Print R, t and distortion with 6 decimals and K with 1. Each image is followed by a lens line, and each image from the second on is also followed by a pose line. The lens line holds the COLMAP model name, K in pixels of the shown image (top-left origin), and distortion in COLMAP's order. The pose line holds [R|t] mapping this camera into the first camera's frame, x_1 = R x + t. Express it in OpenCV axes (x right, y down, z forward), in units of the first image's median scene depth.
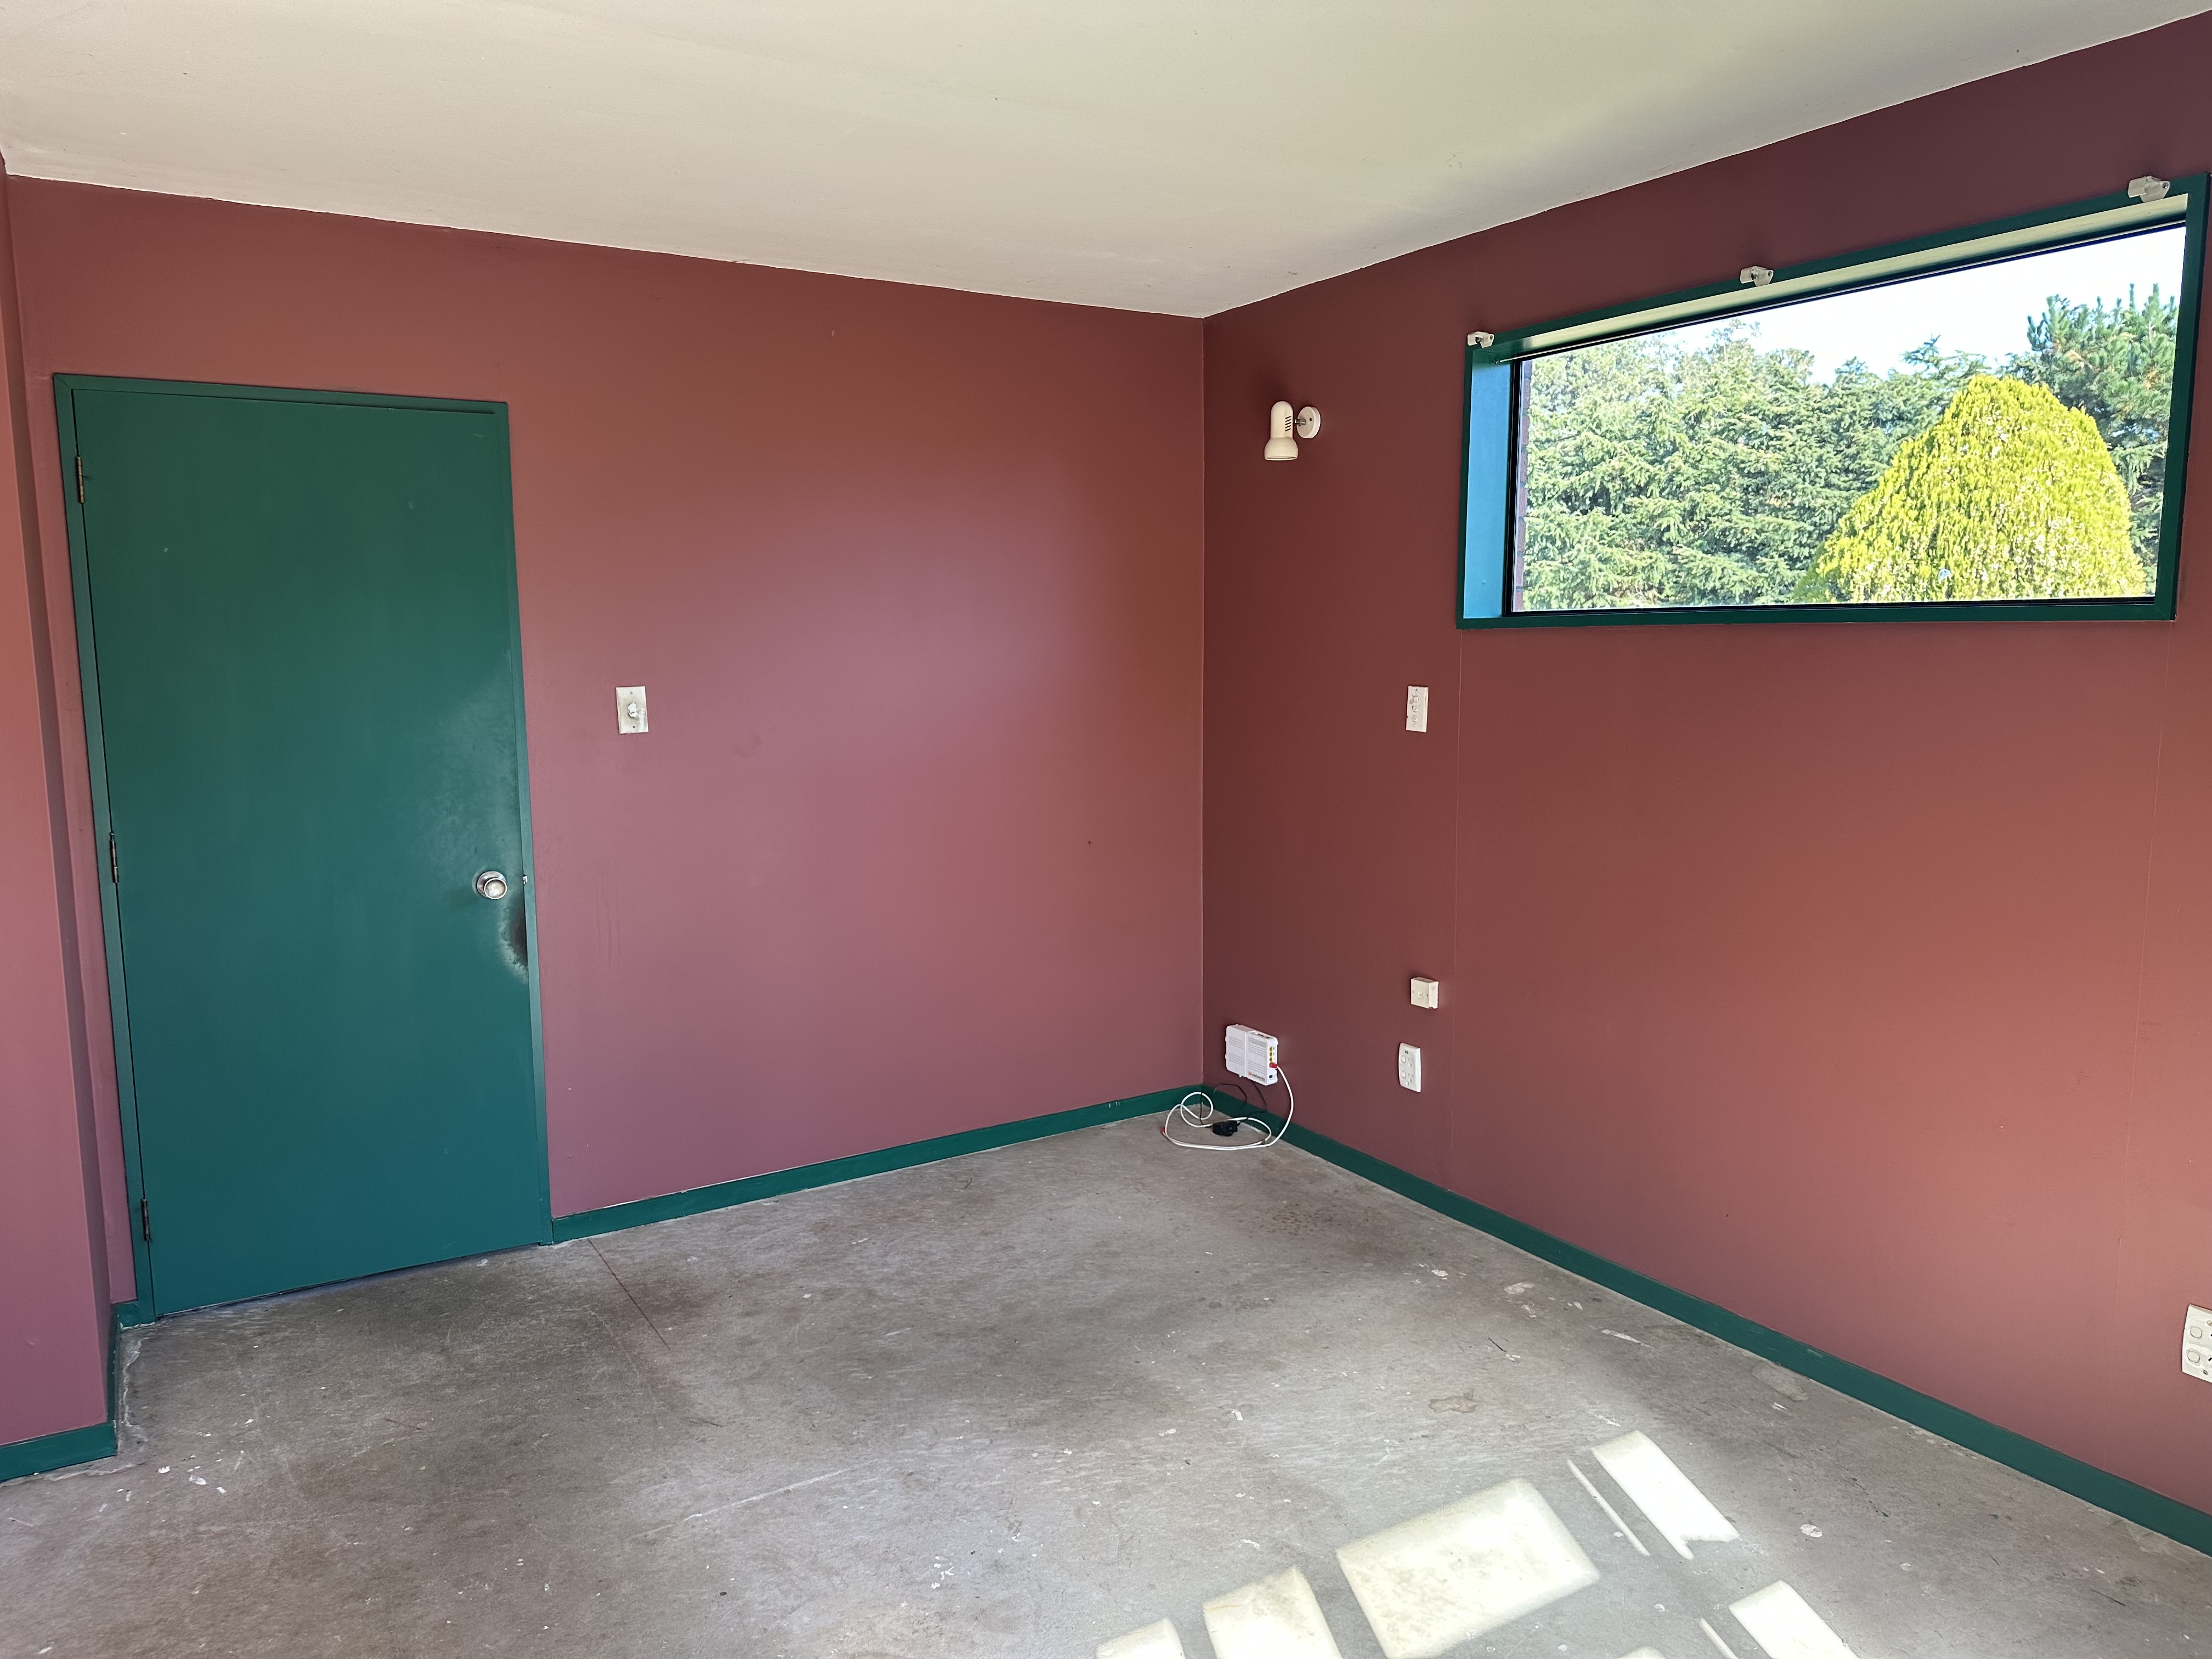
lens RADIAL K [[1559.5, 0, 1107.5], [0, 1559.5, 792.1], [0, 0, 1]] dist [0.123398, -0.158649]
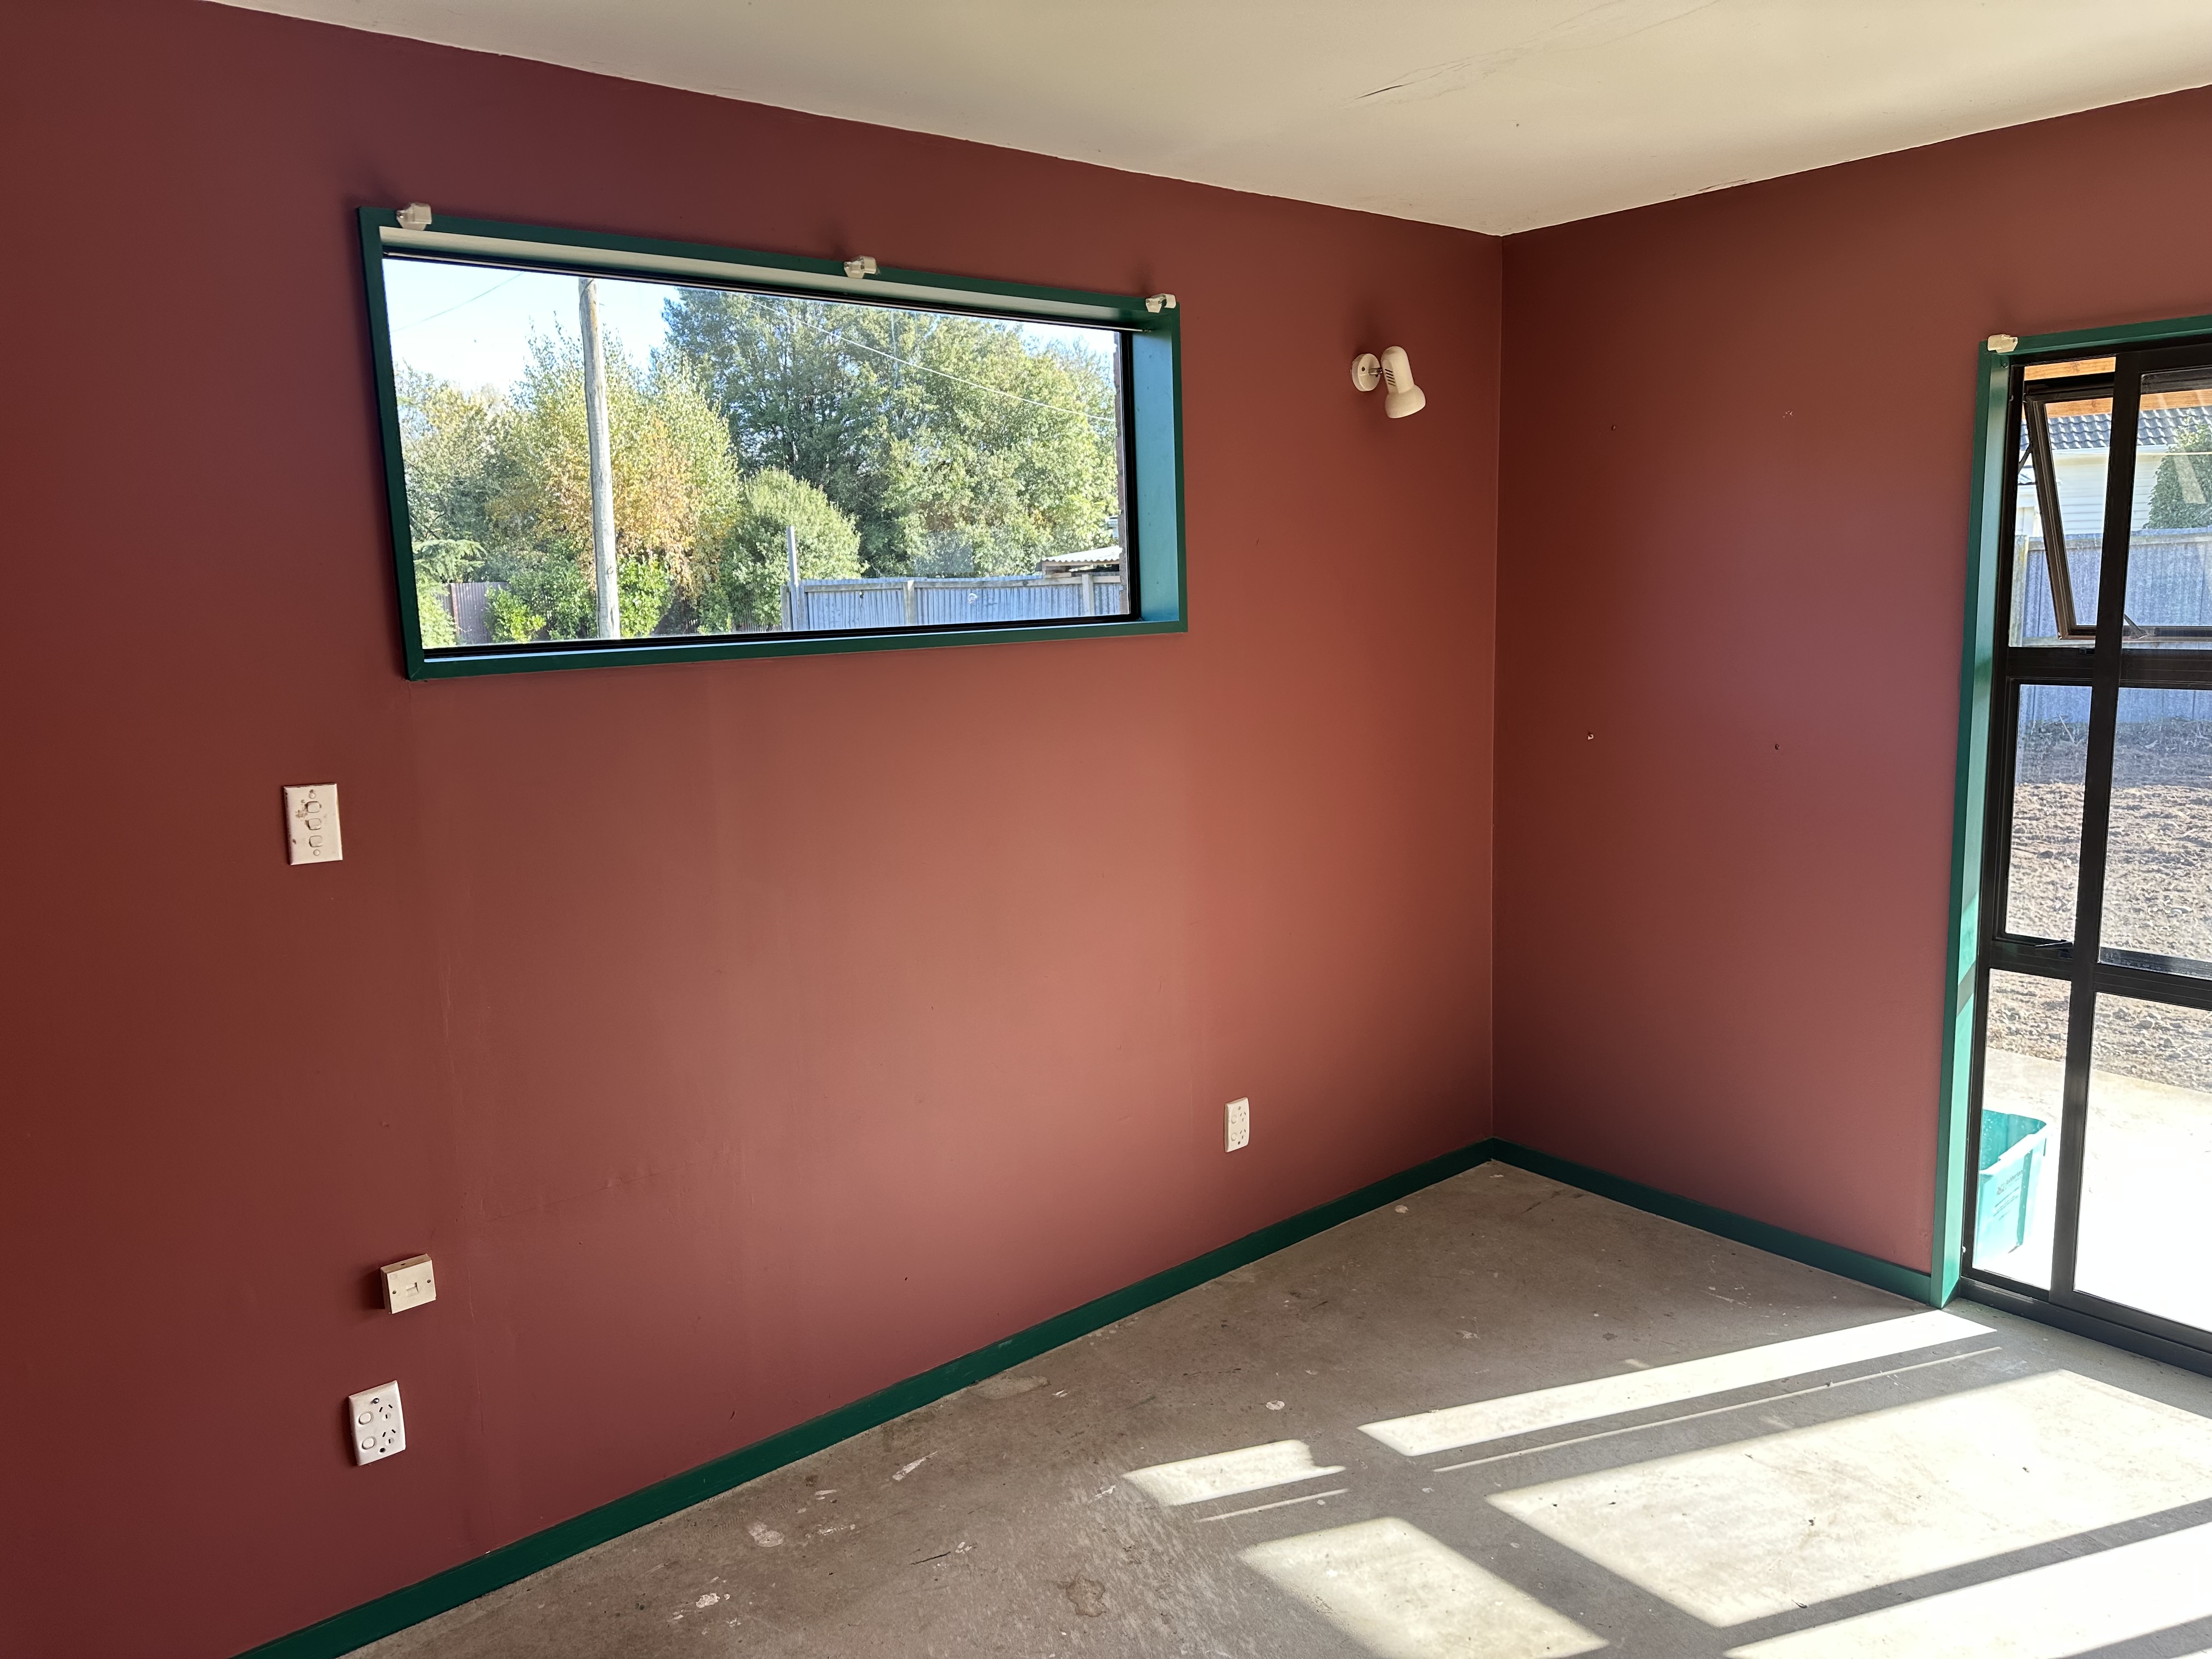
lens RADIAL K [[1559.5, 0, 1107.5], [0, 1559.5, 792.1], [0, 0, 1]] dist [0.123398, -0.158649]
pose [[-0.151154, -0.128004, 0.980187, -0.468412], [0.127218, 0.980816, 0.147704, -0.128088], [-0.980290, 0.147023, -0.131970, 0.890188]]
